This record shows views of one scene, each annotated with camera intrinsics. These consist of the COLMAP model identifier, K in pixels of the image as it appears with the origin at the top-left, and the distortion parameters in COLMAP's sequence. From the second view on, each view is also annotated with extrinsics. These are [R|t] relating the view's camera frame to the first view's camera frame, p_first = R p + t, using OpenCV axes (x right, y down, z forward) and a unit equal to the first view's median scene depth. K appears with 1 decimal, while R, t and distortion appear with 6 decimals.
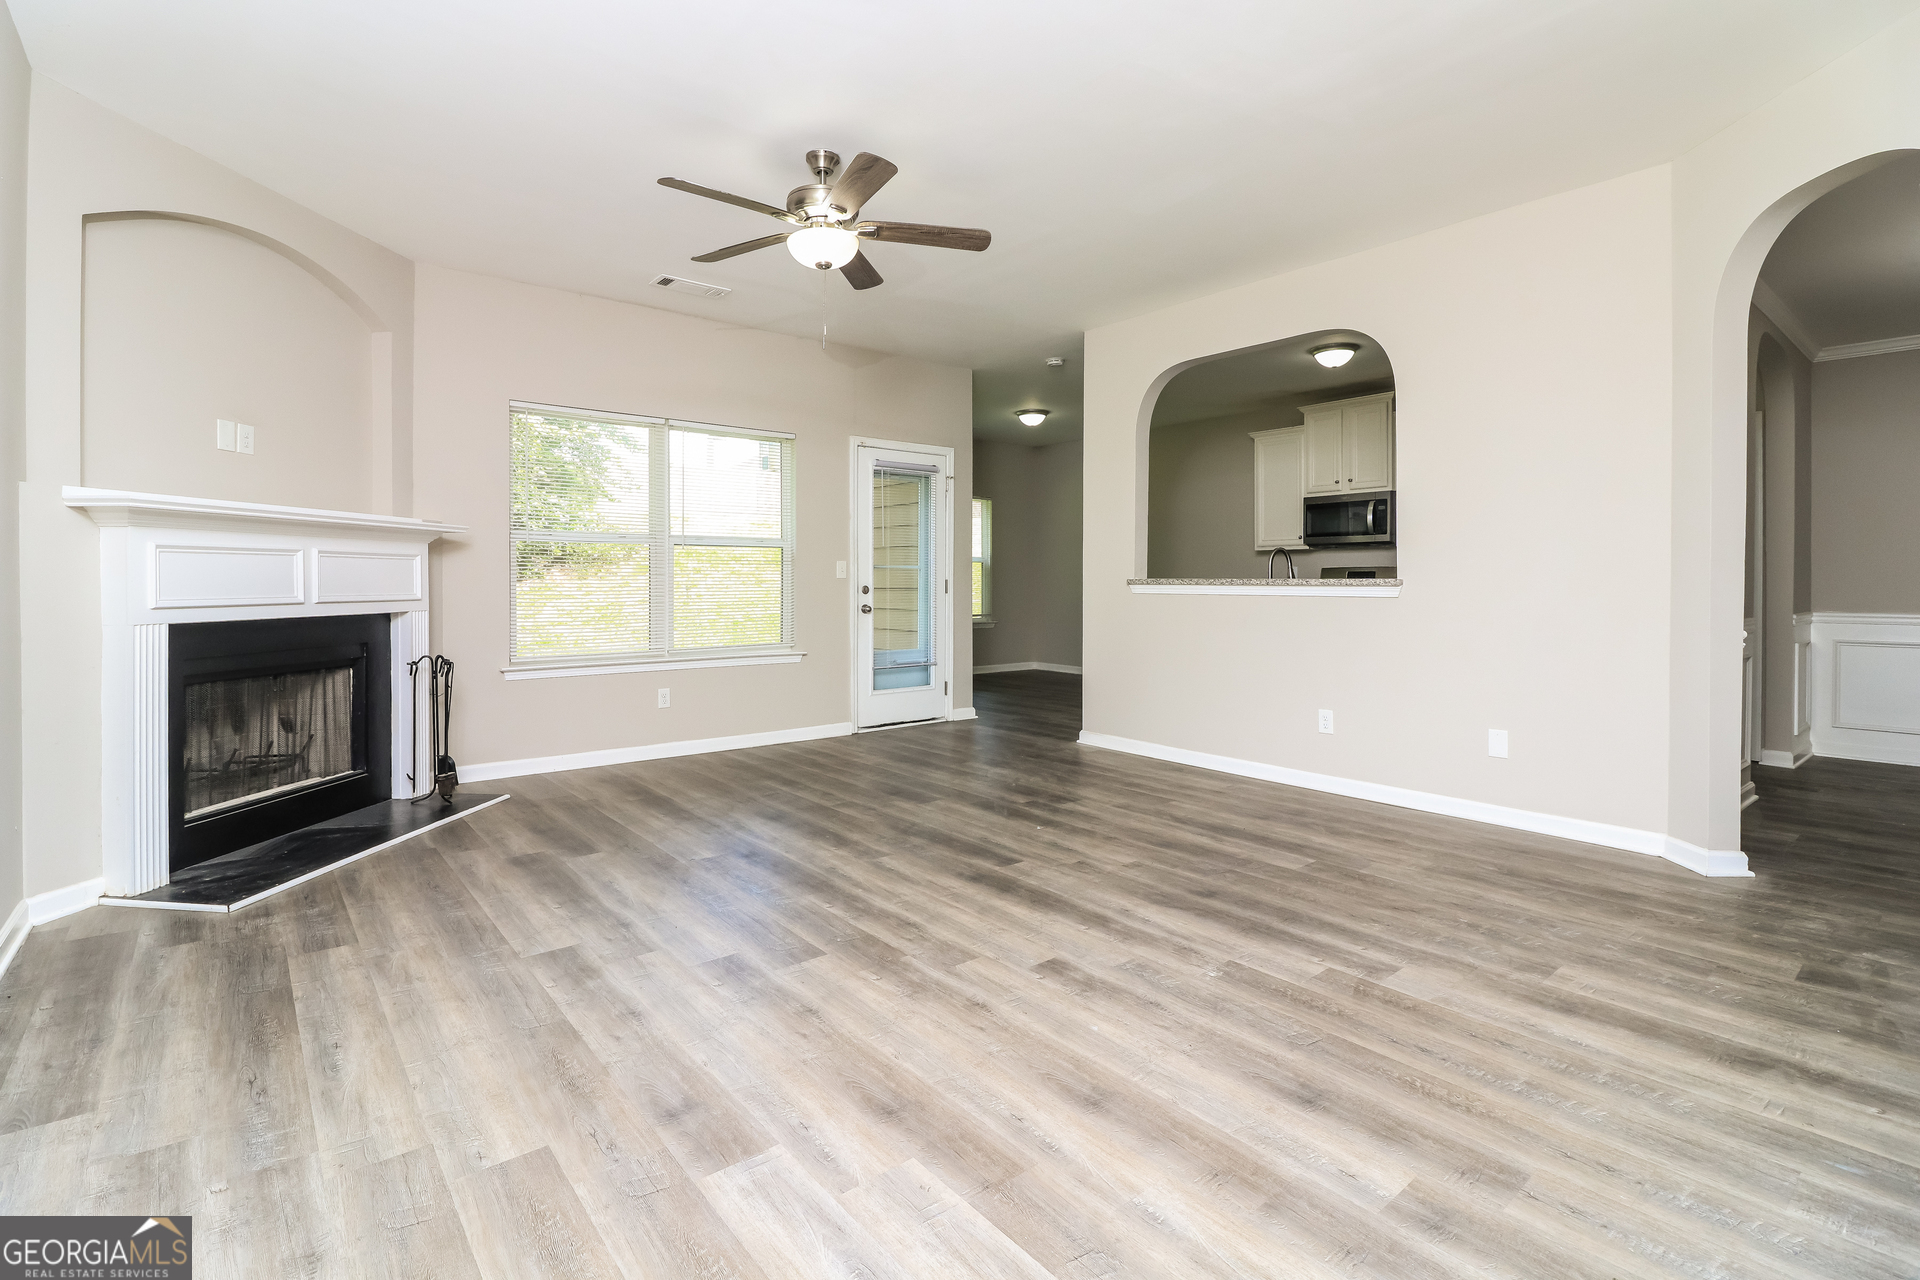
lens RADIAL K [[907.5, 0, 972.0], [0, 907.5, 582.3], [0, 0, 1]] dist [0.001138, -0.000331]
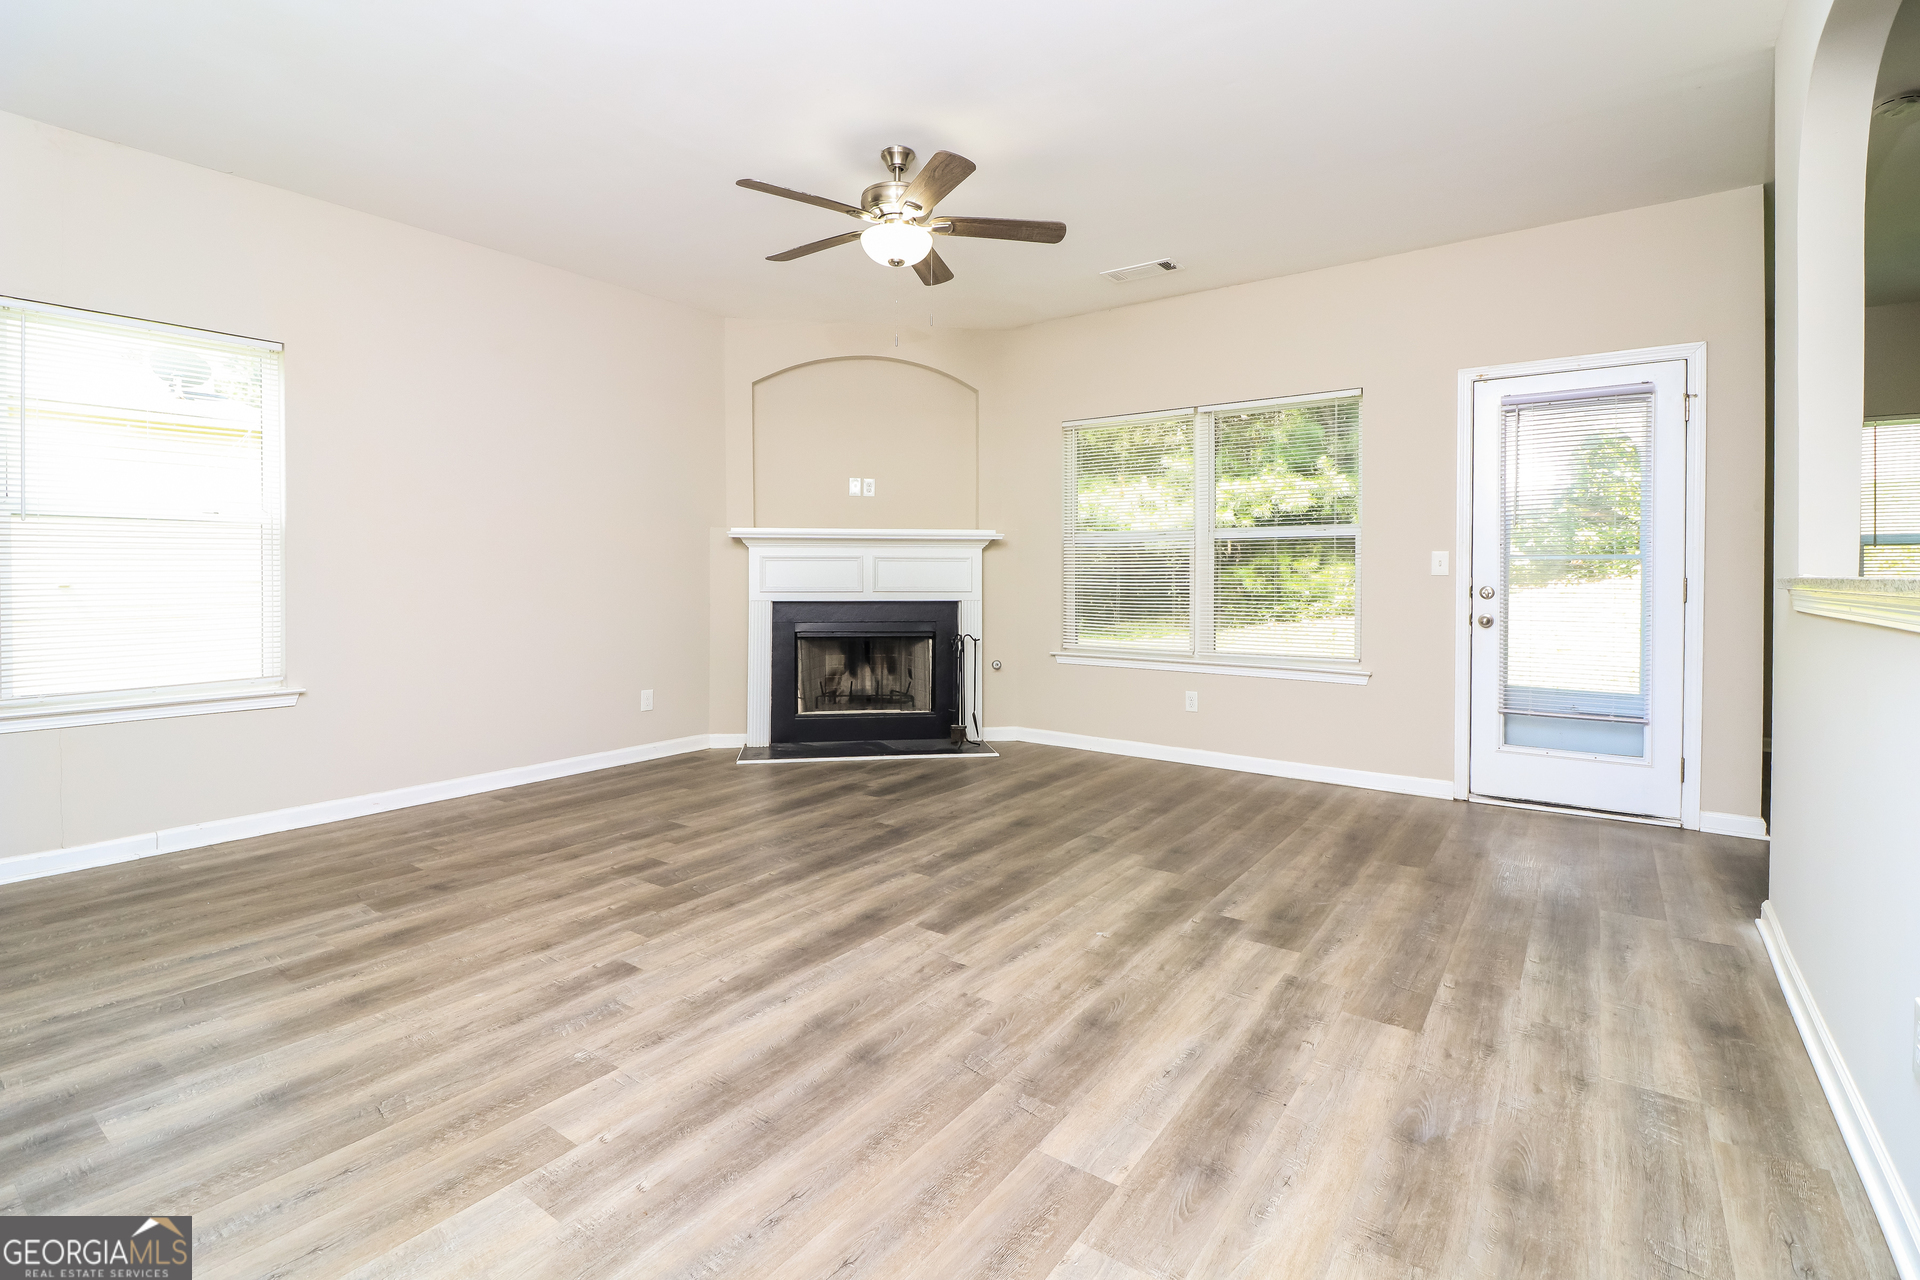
lens RADIAL K [[886.0, 0, 896.4], [0, 886.0, 577.6], [0, 0, 1]] dist [-0.000897, -0.000731]
pose [[0.213566, 0.001283, -0.976928, 0.927832], [-0.005367, 0.999986, 0.000140, -0.000588], [0.976914, 0.005213, 0.213569, 0.928202]]
